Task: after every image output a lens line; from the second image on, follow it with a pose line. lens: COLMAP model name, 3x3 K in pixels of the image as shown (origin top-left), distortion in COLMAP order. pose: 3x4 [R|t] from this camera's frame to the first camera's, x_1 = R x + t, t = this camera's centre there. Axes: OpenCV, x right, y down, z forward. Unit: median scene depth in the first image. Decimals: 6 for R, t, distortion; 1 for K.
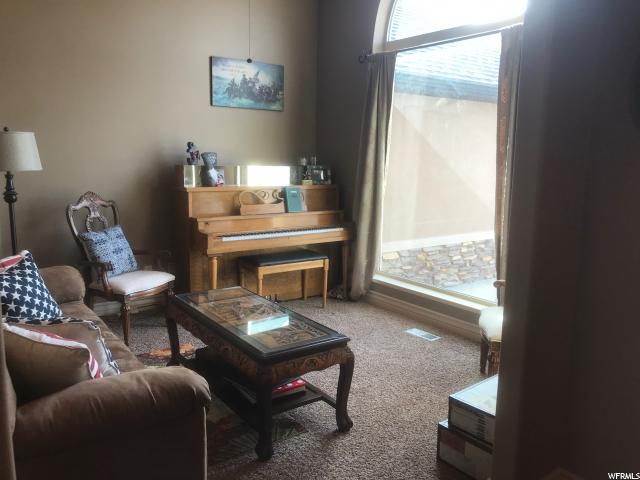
lens RADIAL K [[528.6, 0, 320.0], [0, 528.6, 240.0], [0, 0, 1]] dist [0.051147, 0.001439]
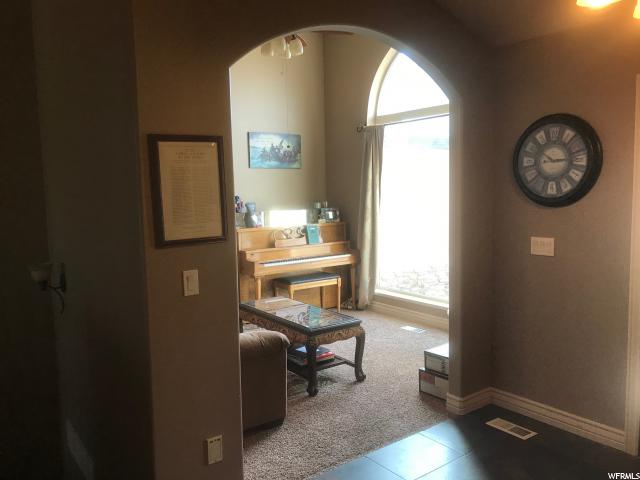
lens RADIAL K [[528.6, 0, 320.0], [0, 528.6, 240.0], [0, 0, 1]] dist [0.051147, 0.001439]
pose [[0.999211, -0.039672, 0.002081, -0.035069], [0.039725, 0.997236, -0.062793, 0.022383], [0.000416, 0.062826, 0.998024, -0.335605]]
